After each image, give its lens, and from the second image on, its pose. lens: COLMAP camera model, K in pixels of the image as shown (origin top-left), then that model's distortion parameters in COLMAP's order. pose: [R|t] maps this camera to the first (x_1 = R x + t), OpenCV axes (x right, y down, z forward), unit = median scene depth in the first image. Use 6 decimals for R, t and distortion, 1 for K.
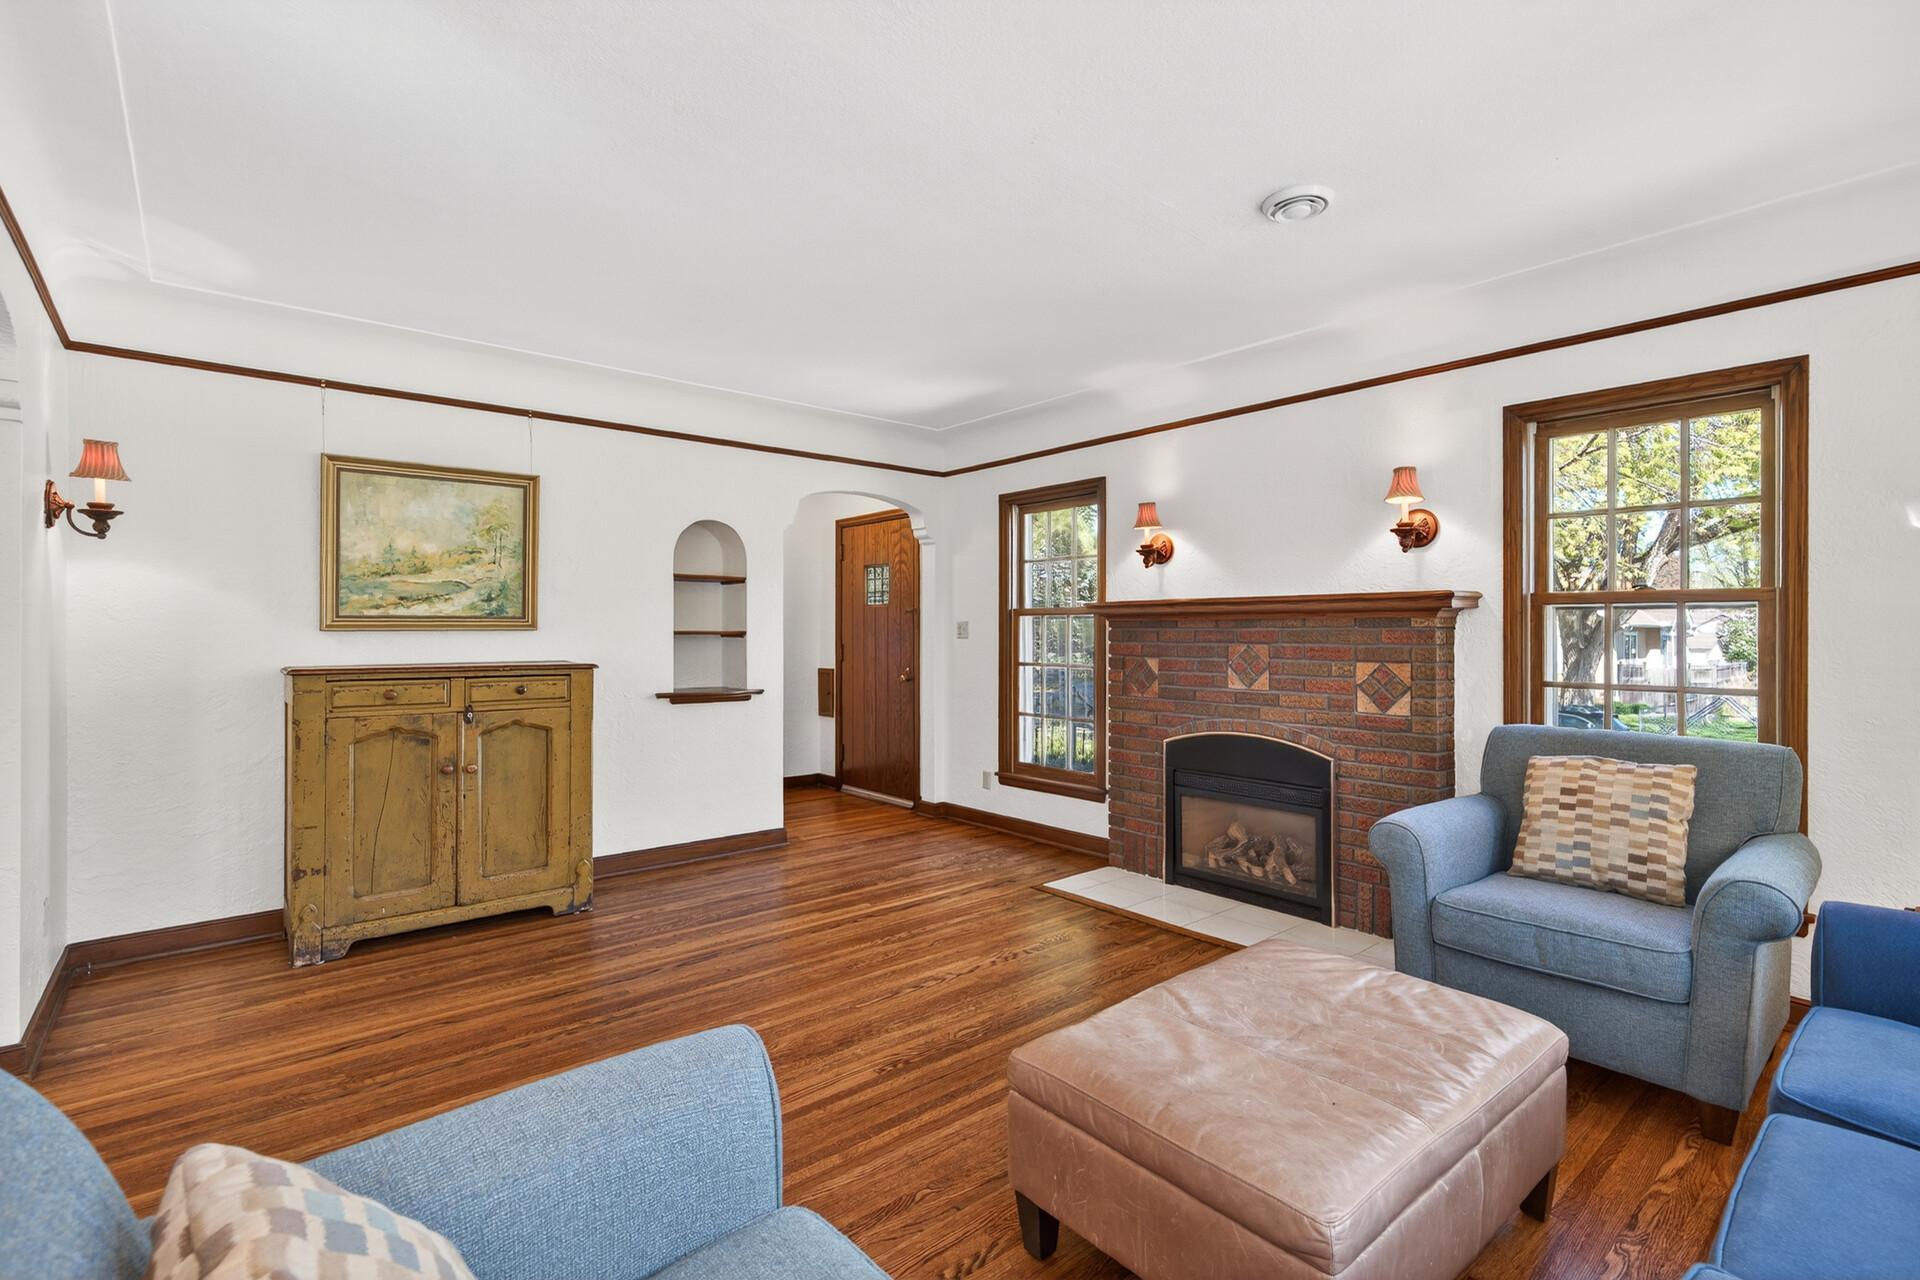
lens RADIAL K [[888.7, 0, 955.6], [0, 888.7, 633.9], [0, 0, 1]] dist [-0.002743, -0.000208]
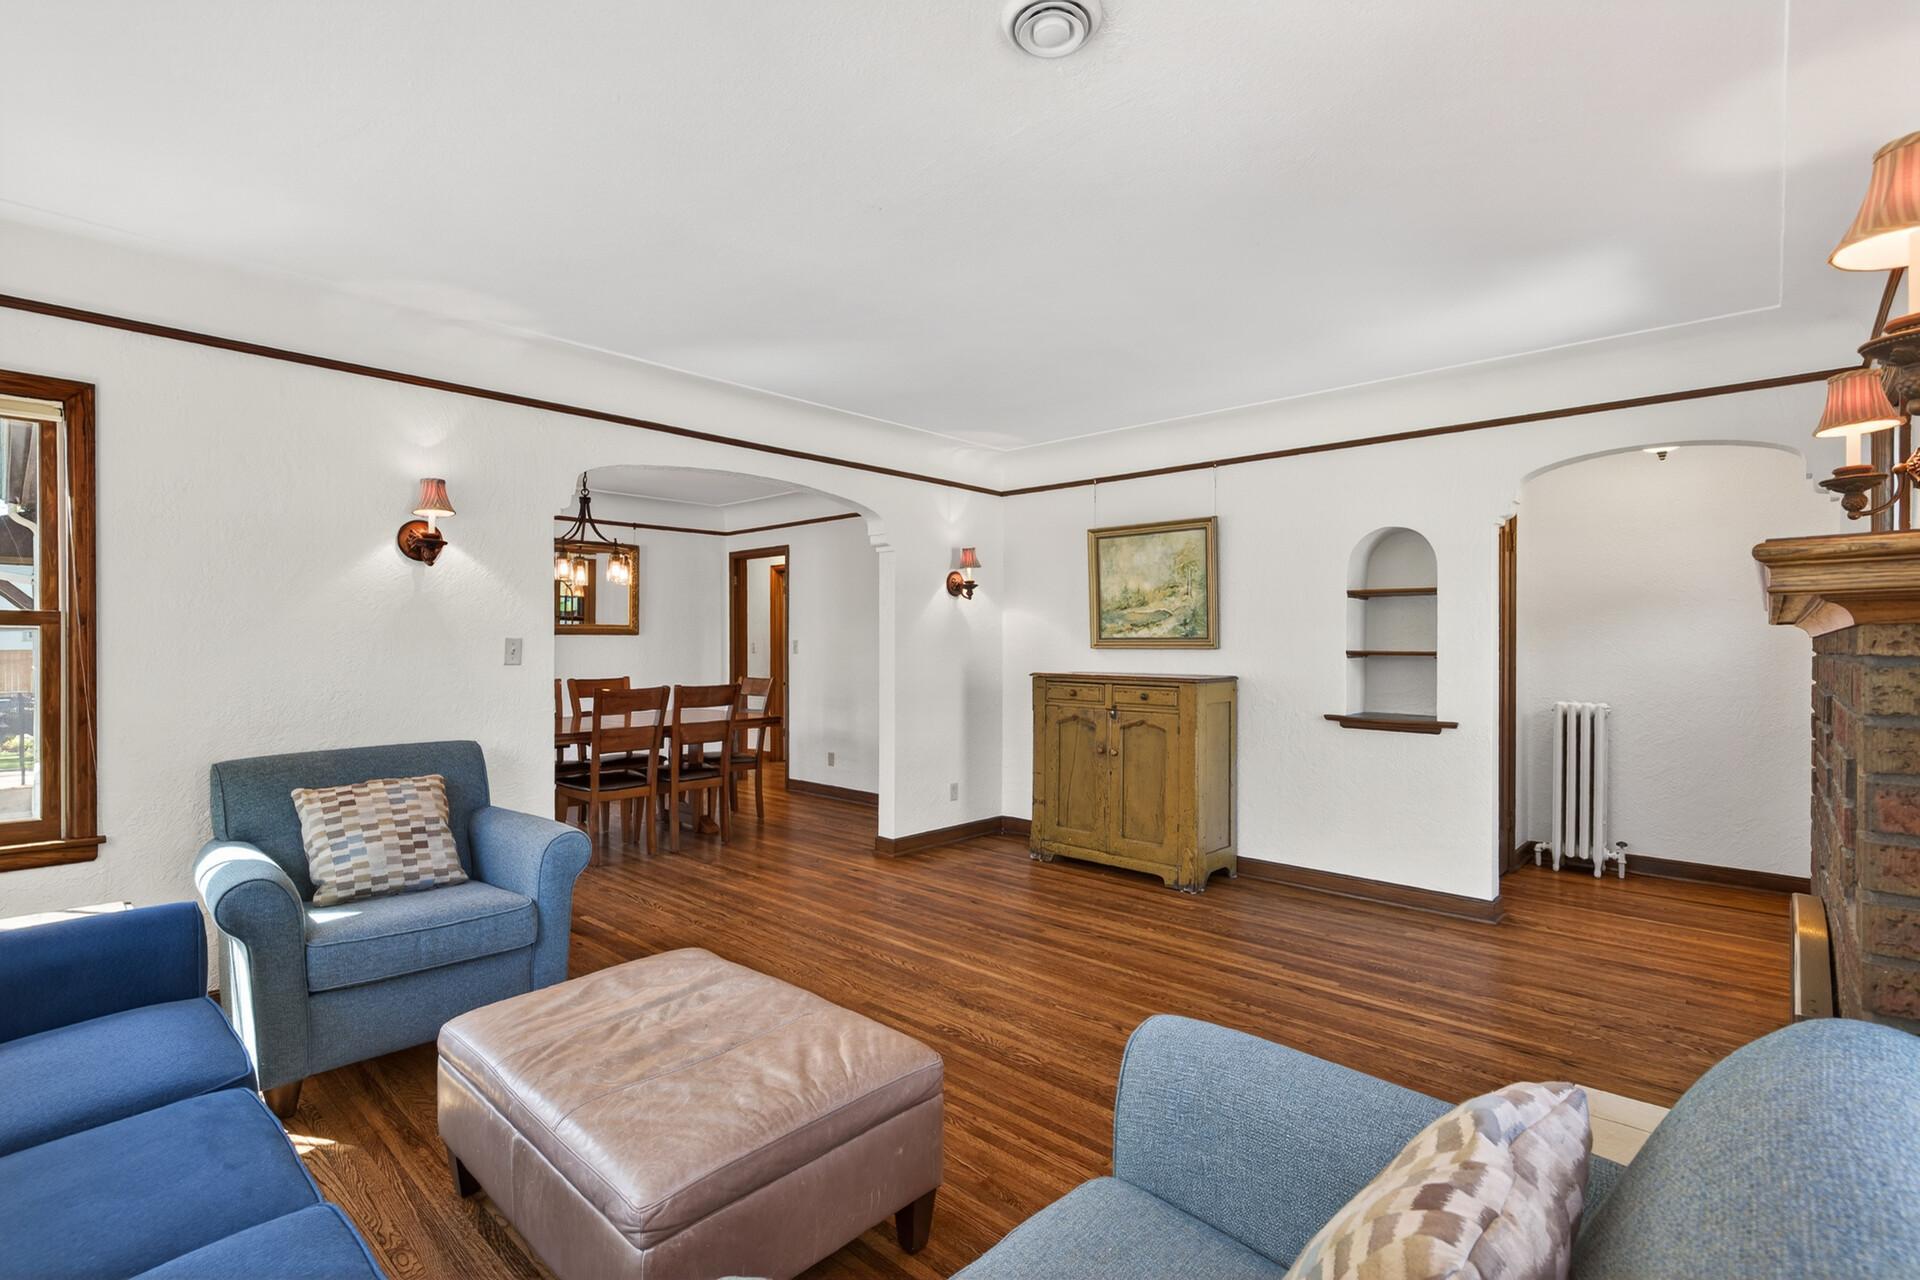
lens RADIAL K [[888.7, 0, 955.6], [0, 888.7, 633.9], [0, 0, 1]] dist [-0.002743, -0.000208]
pose [[0.117135, -0.008499, -0.993080, 0.722285], [-0.006103, 0.999938, -0.009278, -0.012242], [0.993097, 0.007148, 0.117076, 0.581263]]
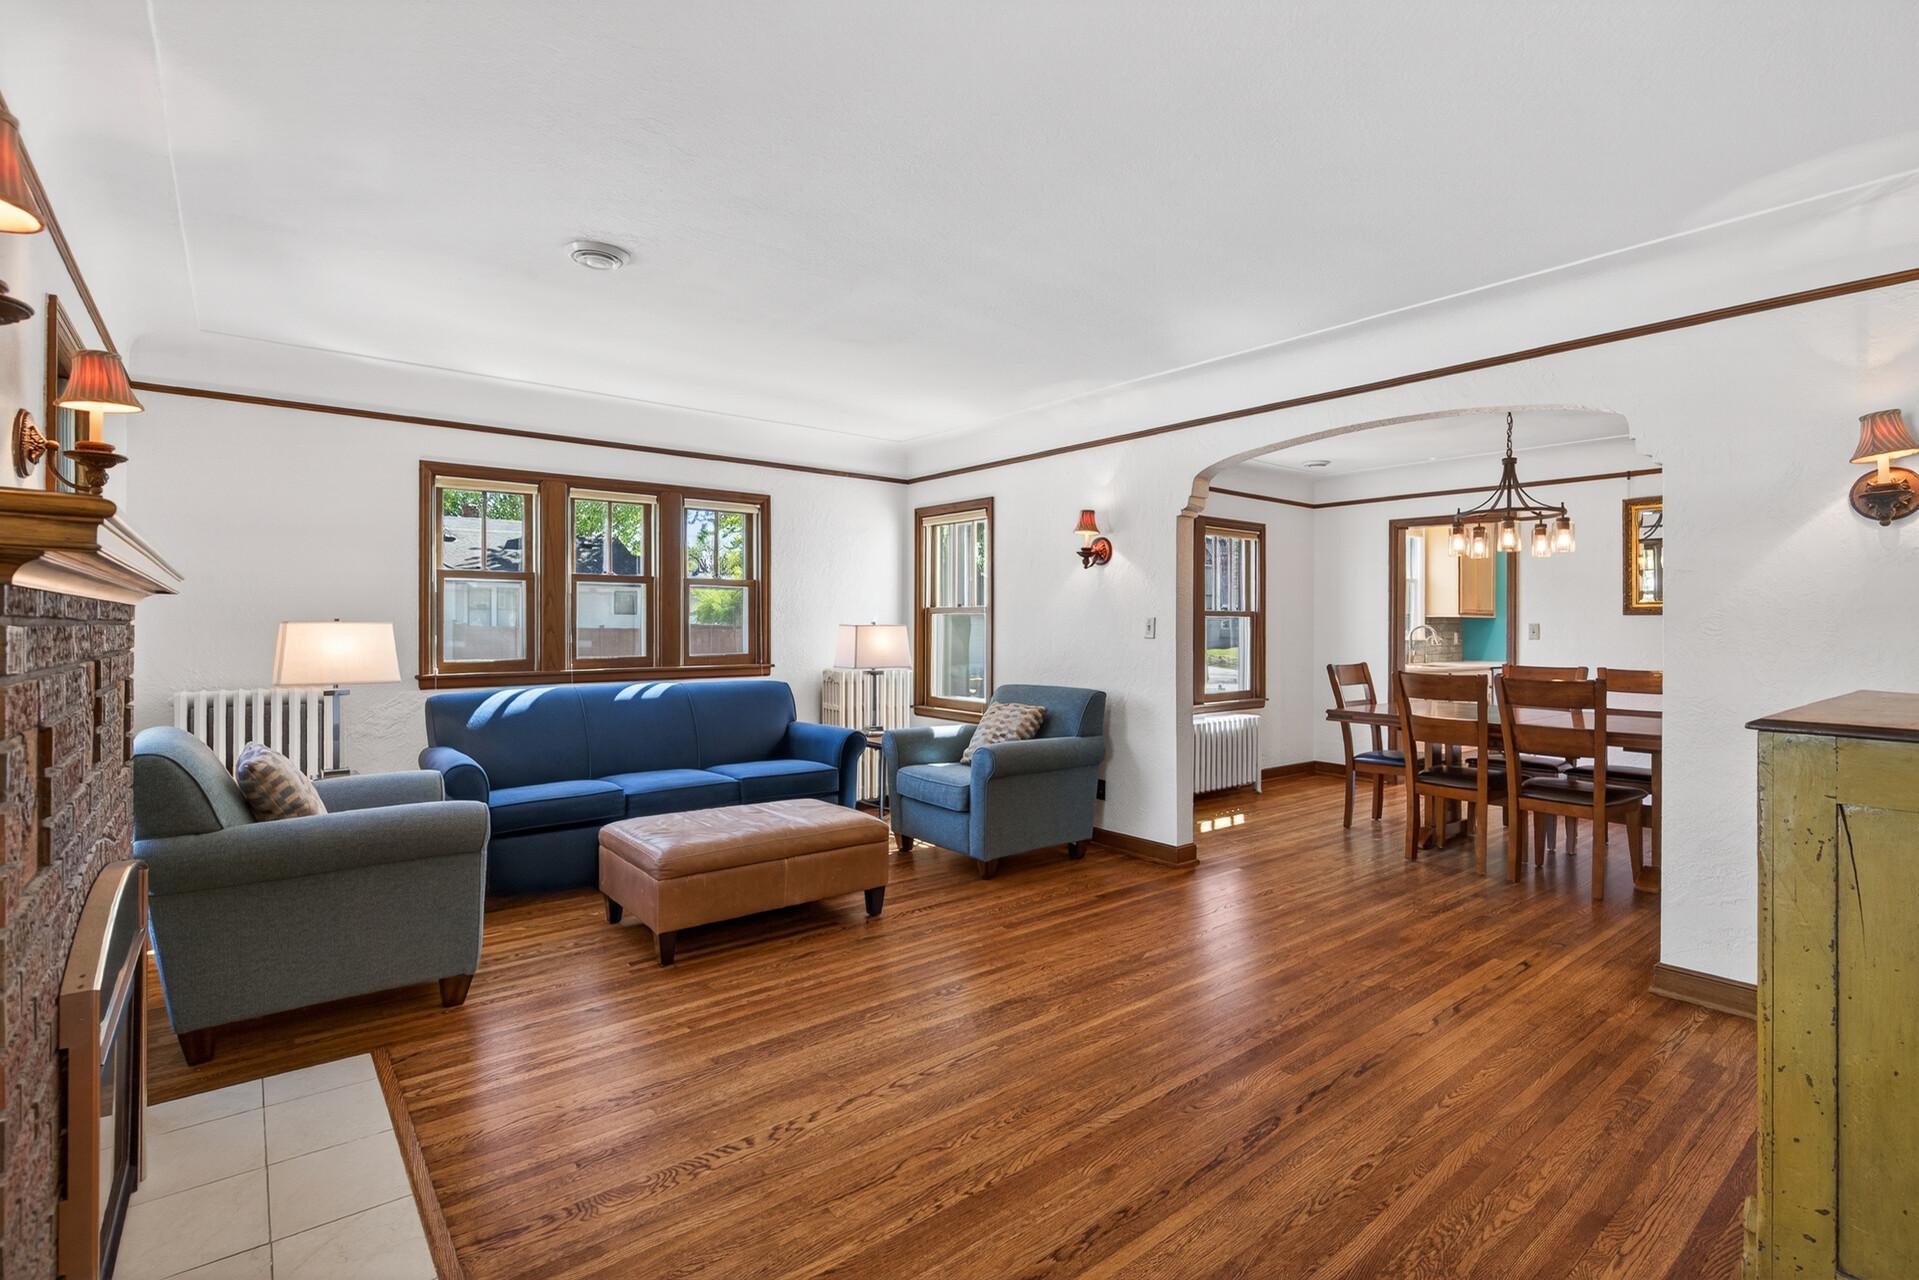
lens RADIAL K [[860.5, 0, 969.0], [0, 860.5, 623.7], [0, 0, 1]] dist [-0.000504, -0.000025]
pose [[-0.999942, -0.006056, 0.008865, -0.068853], [-0.006066, 0.999981, -0.001025, -0.001883], [-0.008858, -0.001079, -0.999960, 1.438421]]
